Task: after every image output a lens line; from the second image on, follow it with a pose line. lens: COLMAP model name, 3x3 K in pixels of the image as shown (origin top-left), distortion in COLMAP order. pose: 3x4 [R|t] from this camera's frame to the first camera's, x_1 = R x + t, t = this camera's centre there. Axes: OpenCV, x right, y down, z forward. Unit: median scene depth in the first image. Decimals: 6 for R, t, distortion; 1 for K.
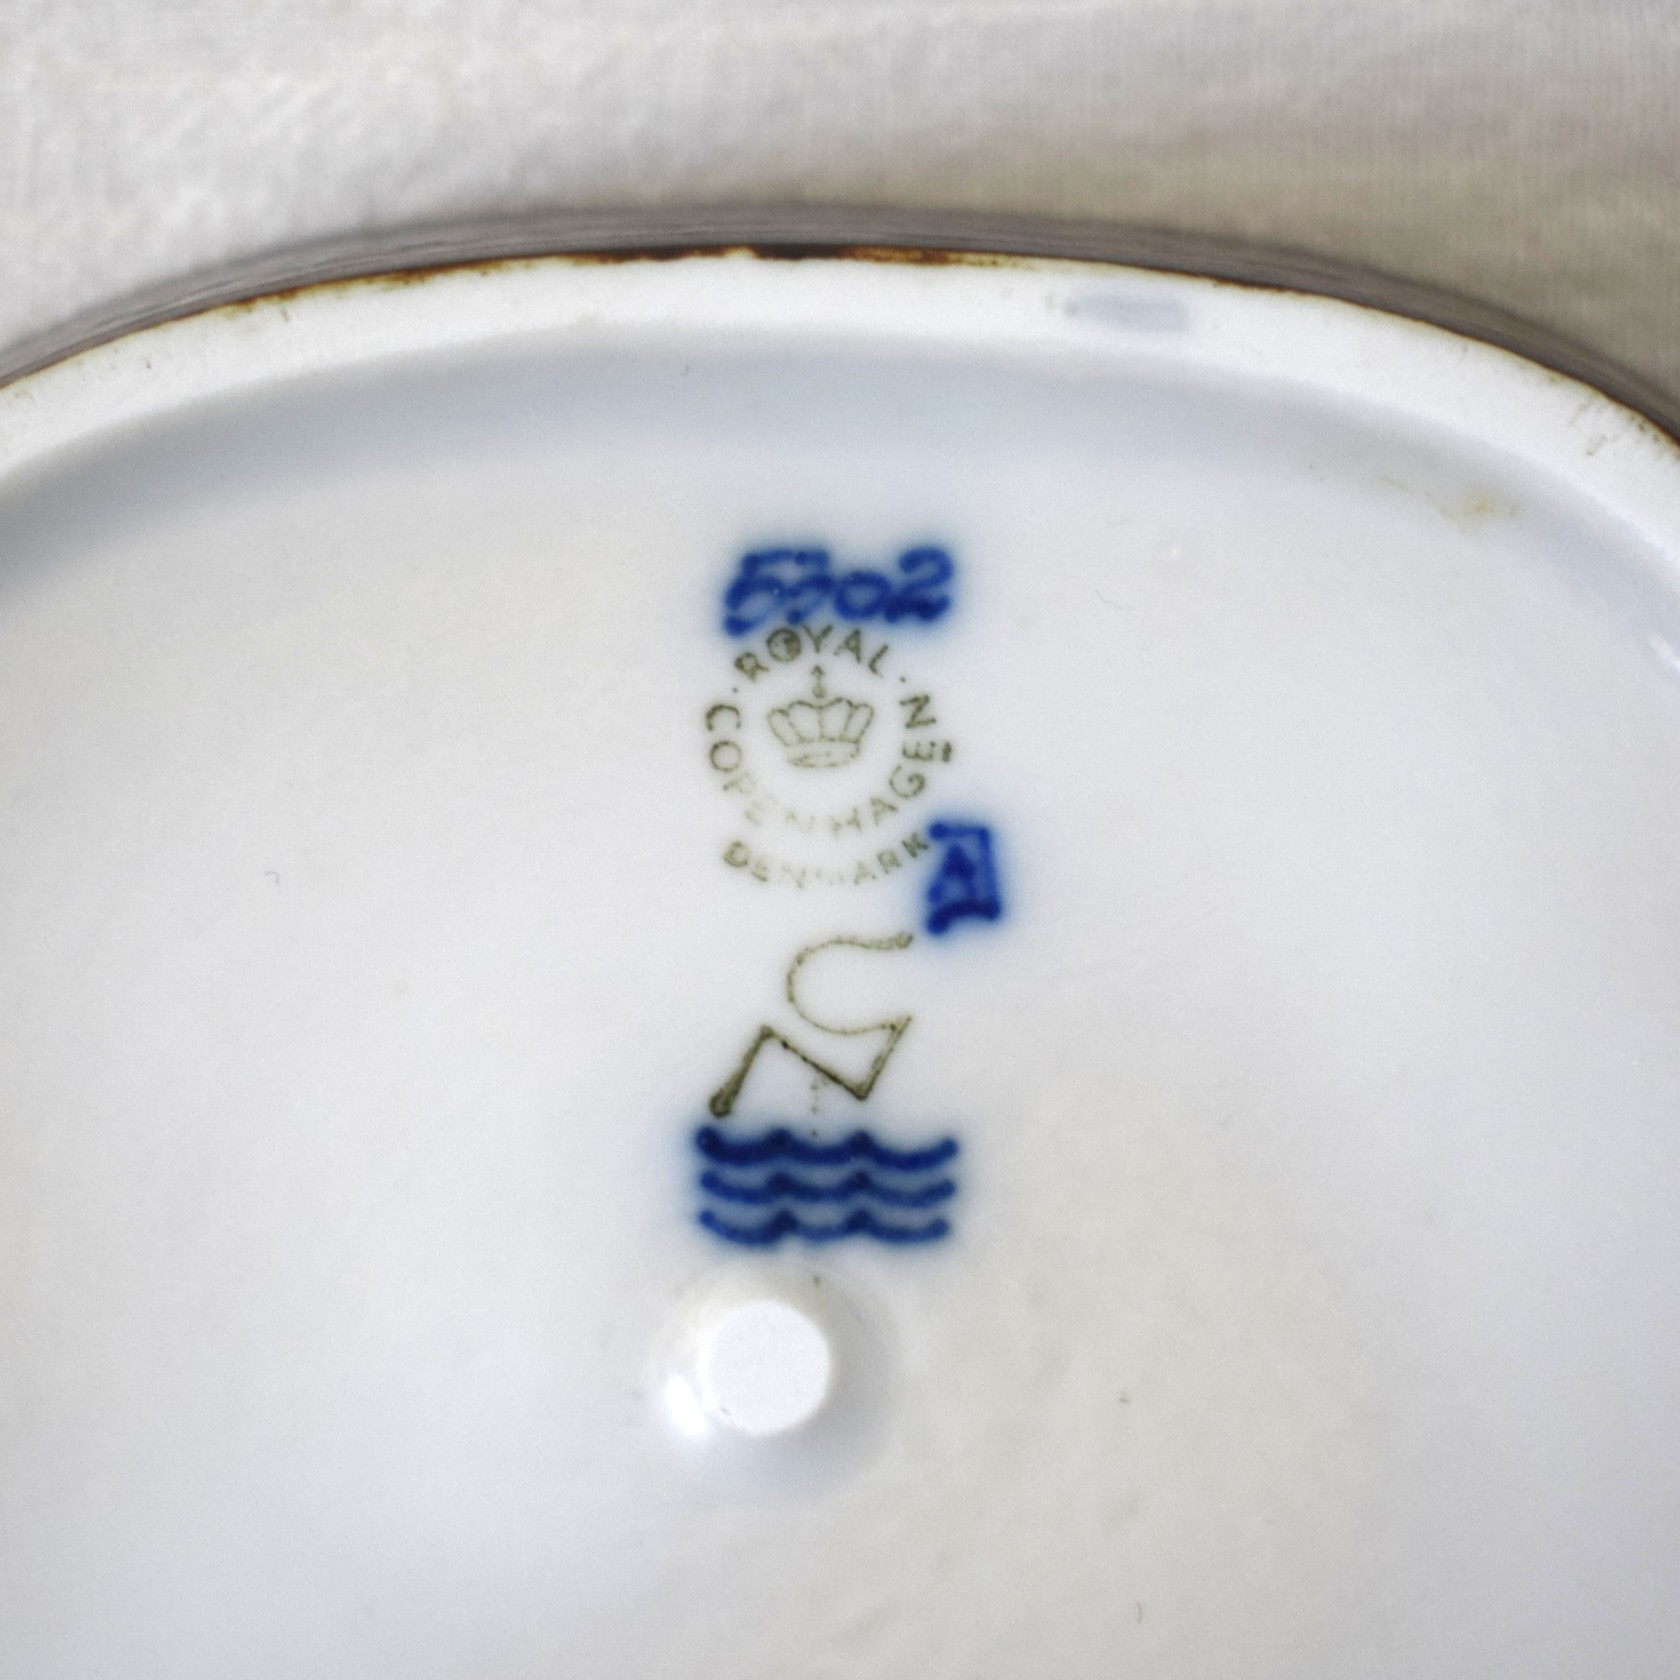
lens RADIAL K [[3878.2, 0, 841.3], [0, 3878.2, 840.3], [0, 0, 1]] dist [-0.020223, 0.000000]
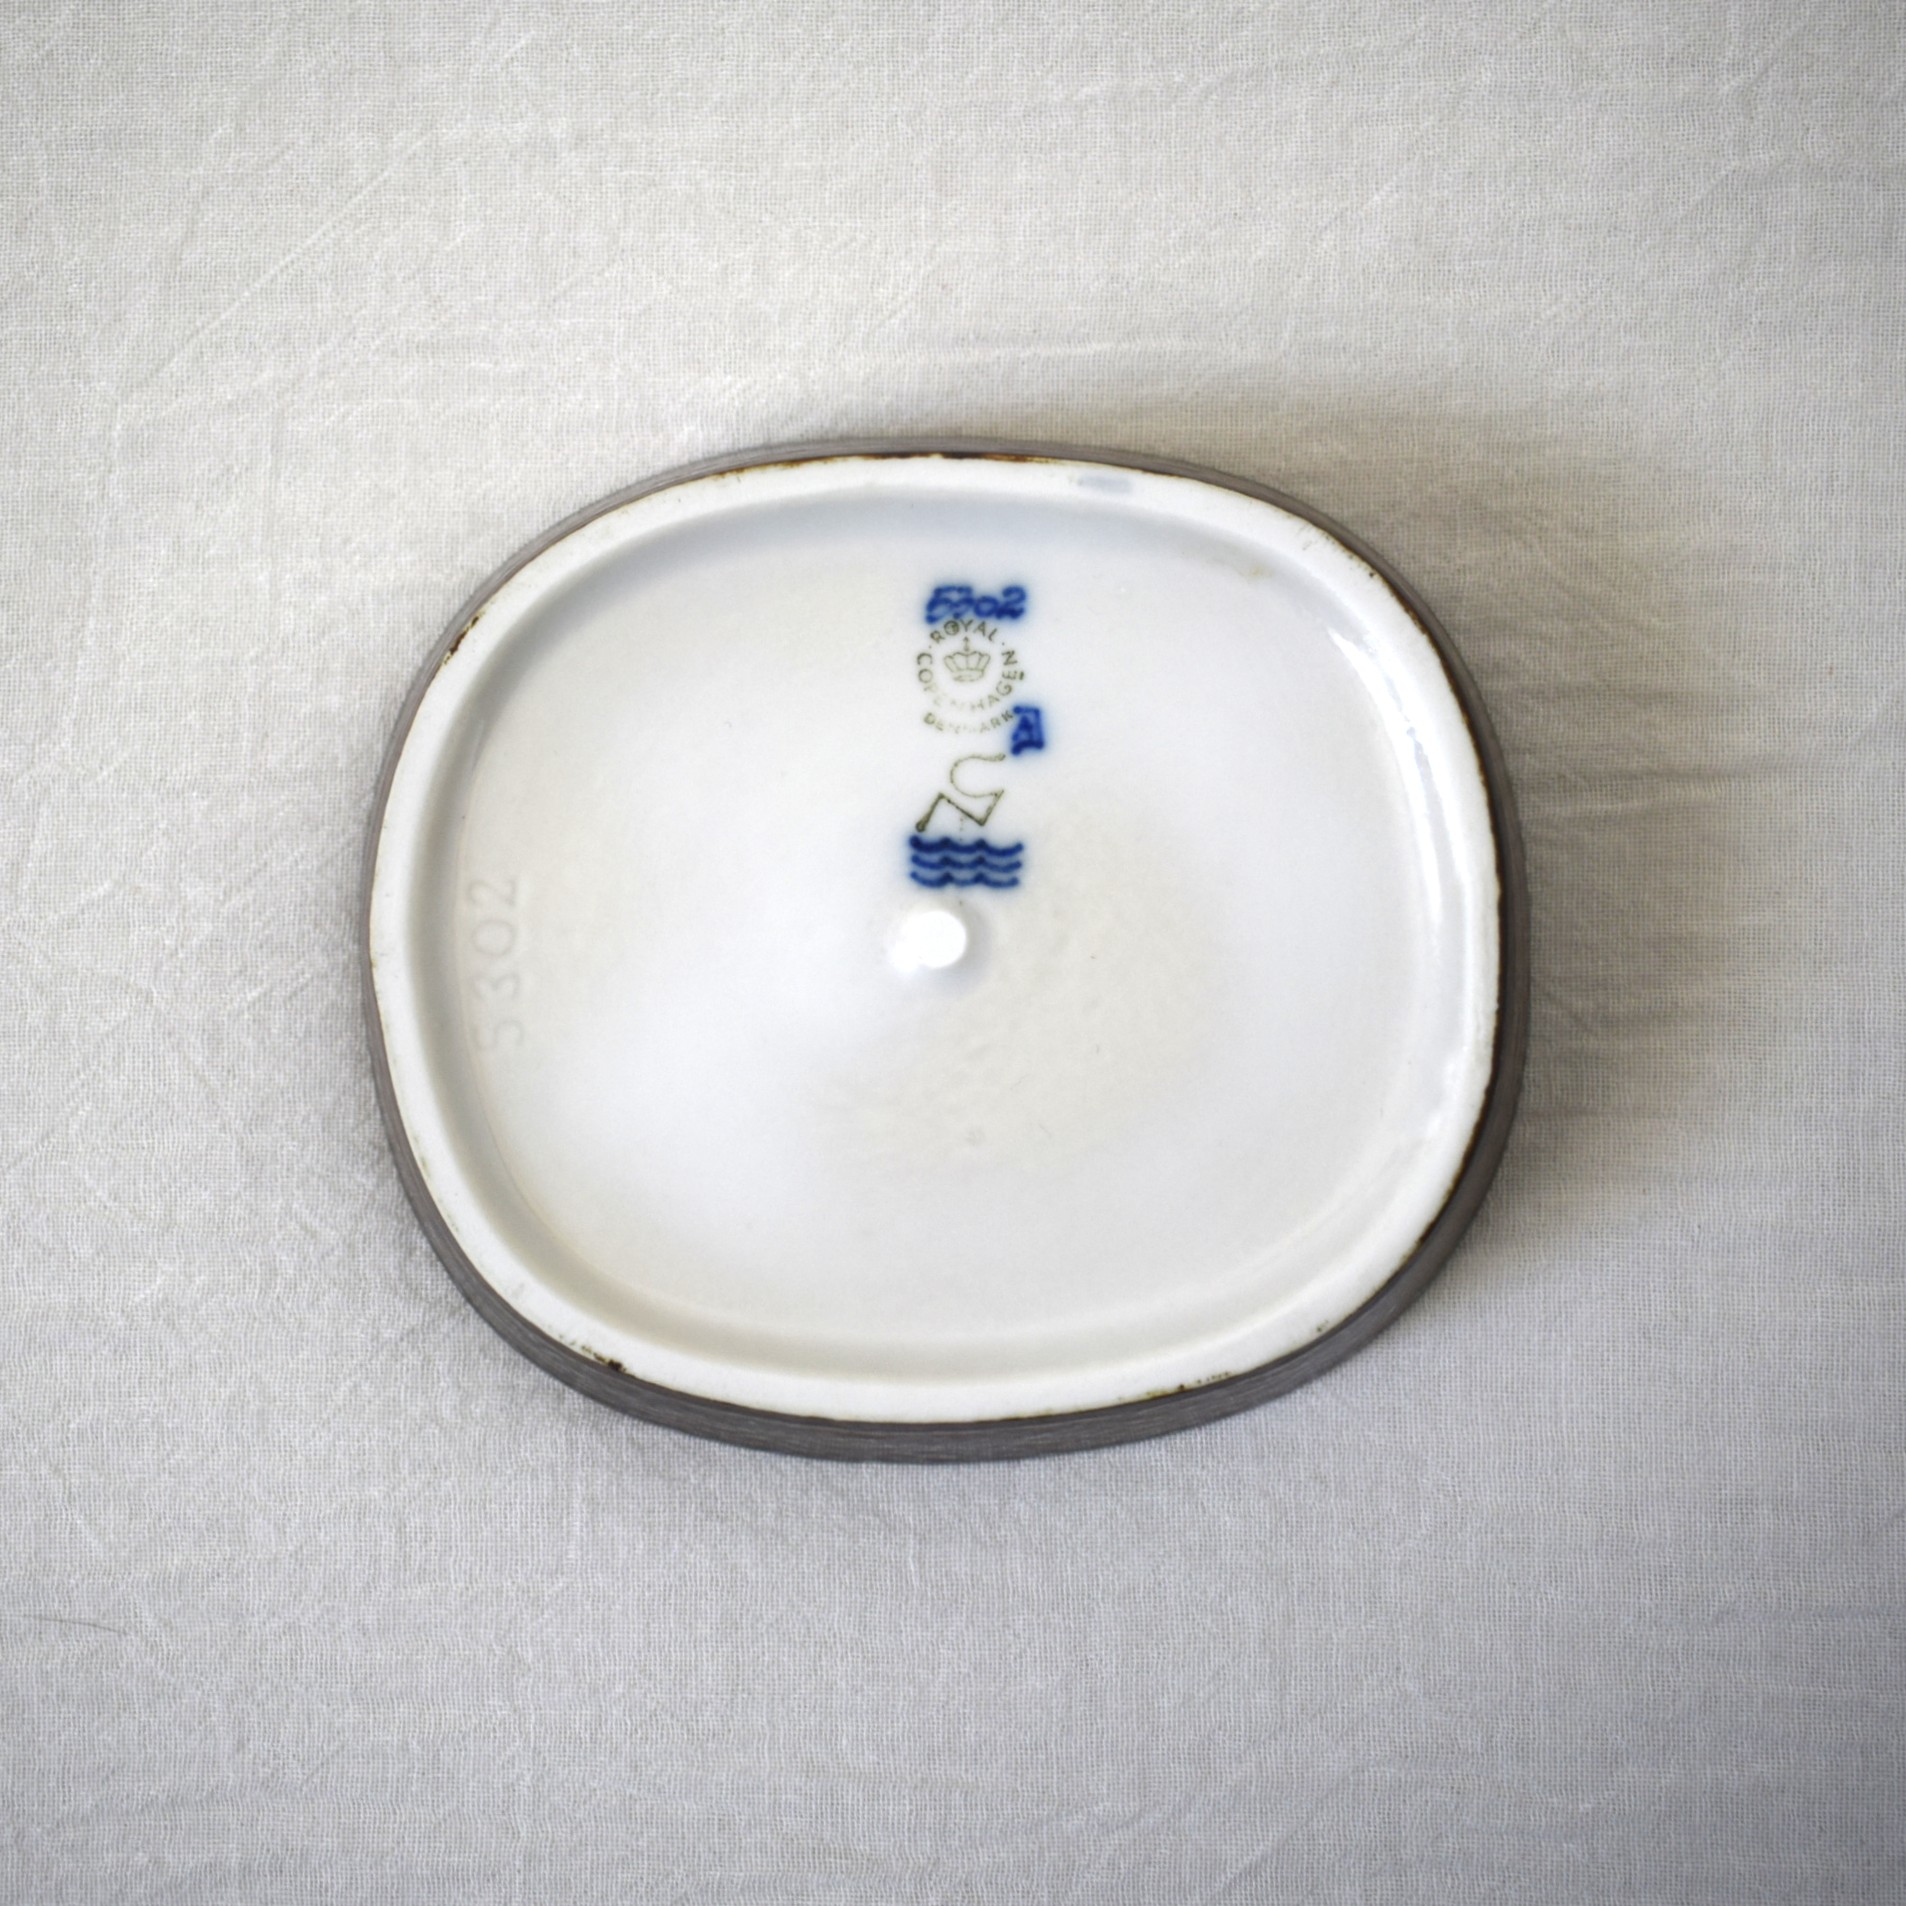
lens RADIAL K [[2388.3, 0, 890.1], [0, 2388.3, 967.1], [0, 0, 1]] dist [-0.005305, 0.000000]
pose [[0.999627, 0.019079, -0.019535, -0.019851], [-0.018310, 0.999078, 0.038841, 0.096495], [0.020258, -0.038468, 0.999054, -0.424978]]
